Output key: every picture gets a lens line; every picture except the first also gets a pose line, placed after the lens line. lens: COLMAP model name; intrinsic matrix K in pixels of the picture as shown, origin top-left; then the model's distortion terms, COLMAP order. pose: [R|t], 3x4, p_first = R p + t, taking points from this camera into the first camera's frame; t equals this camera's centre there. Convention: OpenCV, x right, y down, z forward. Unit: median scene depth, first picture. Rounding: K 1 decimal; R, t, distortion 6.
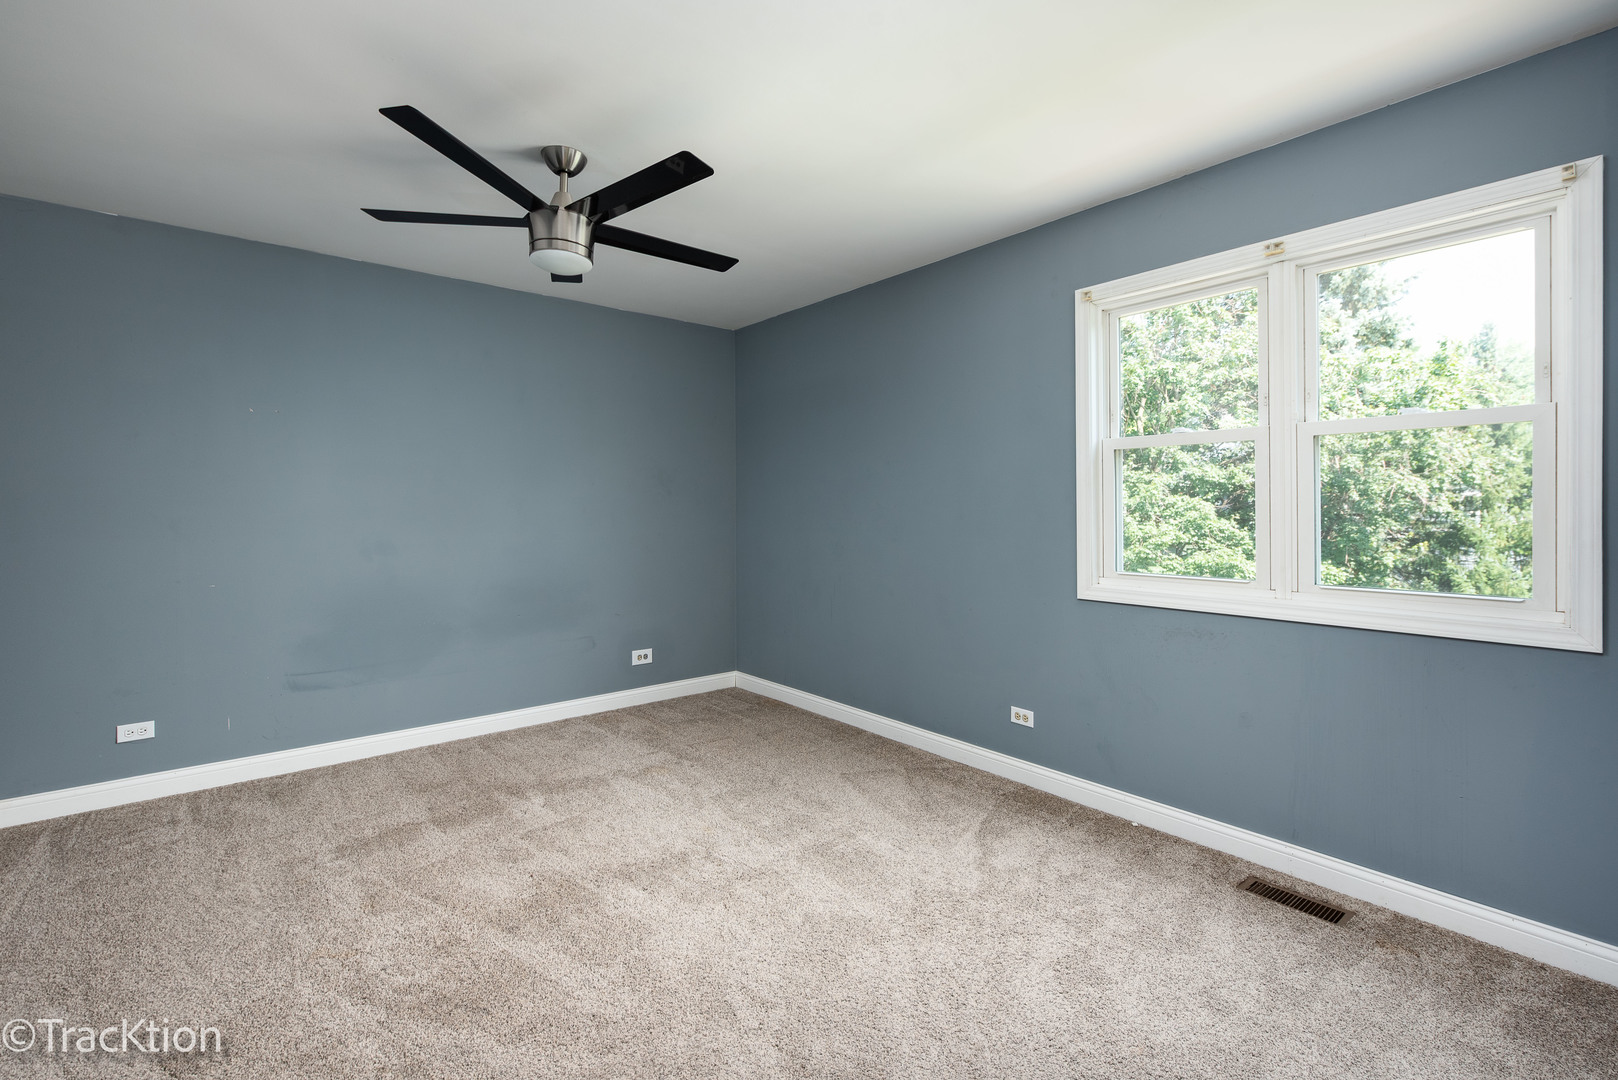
lens RADIAL K [[724.0, 0, 817.2], [0, 724.0, 508.9], [0, 0, 1]] dist [0.000457, -0.001803]
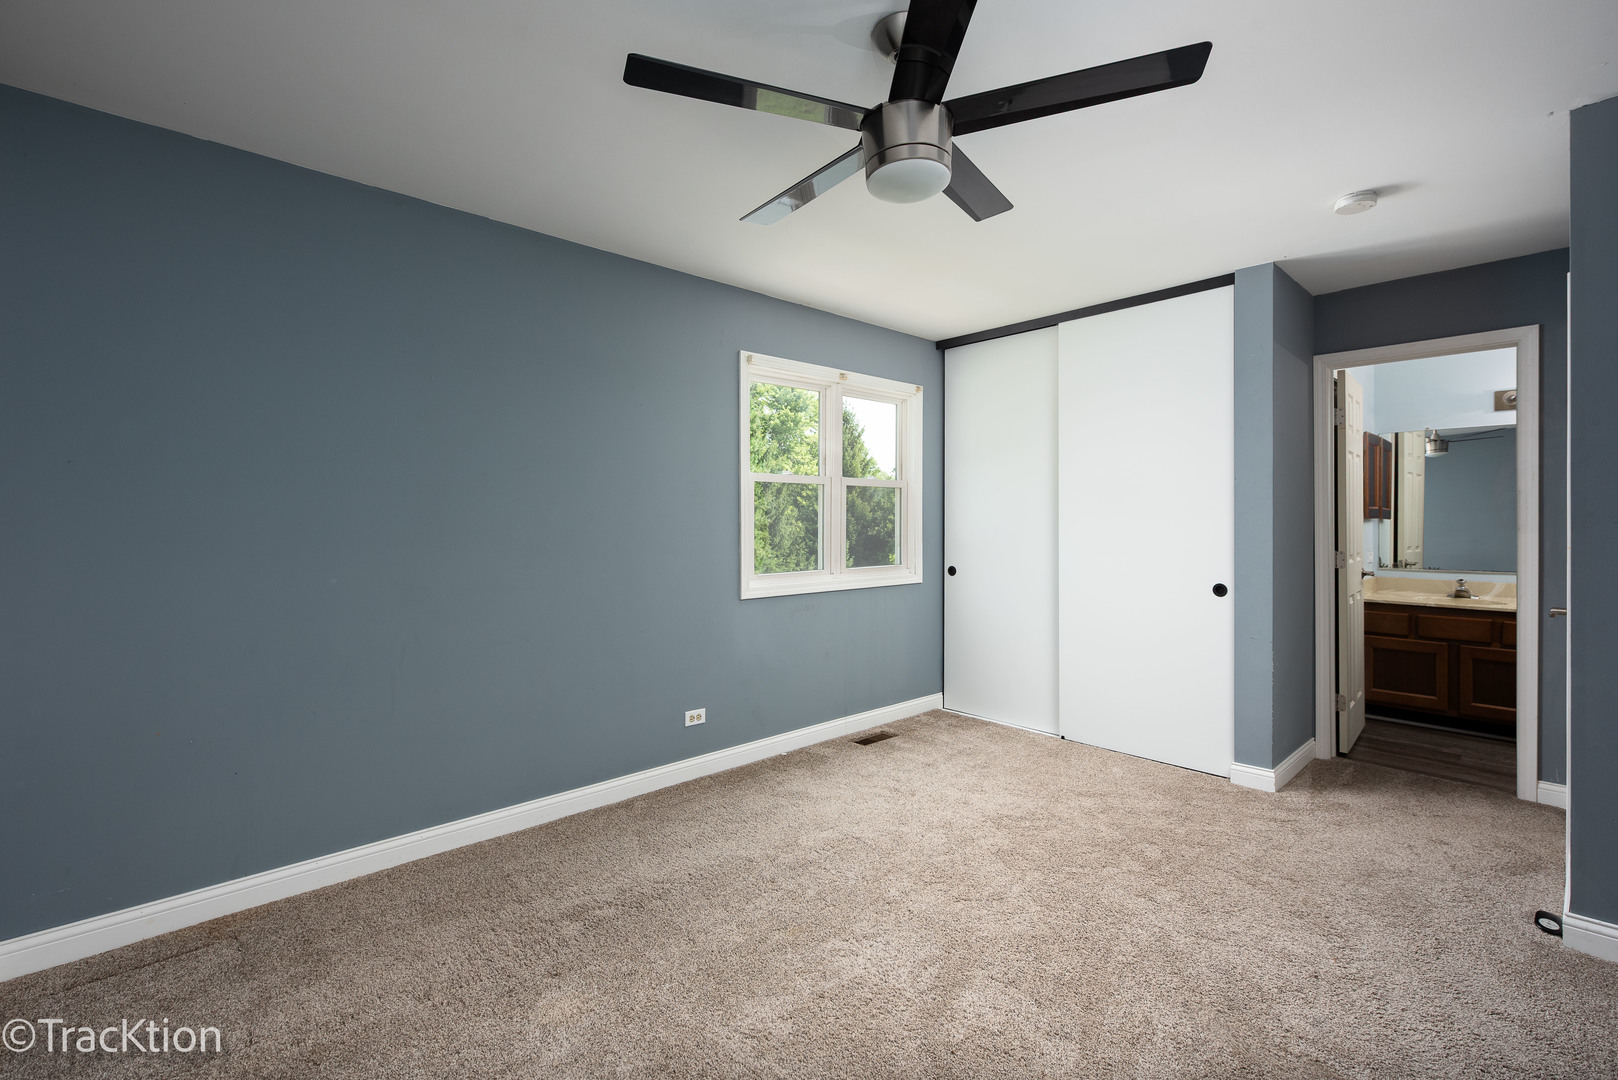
lens RADIAL K [[724.0, 0, 809.8], [0, 724.0, 530.4], [0, 0, 1]] dist [0.000457, -0.001803]
pose [[-0.060413, -0.009080, 0.998132, -0.969713], [-0.000515, 0.999959, 0.009066, -0.007995], [-0.998173, 0.000033, -0.060415, 1.053236]]
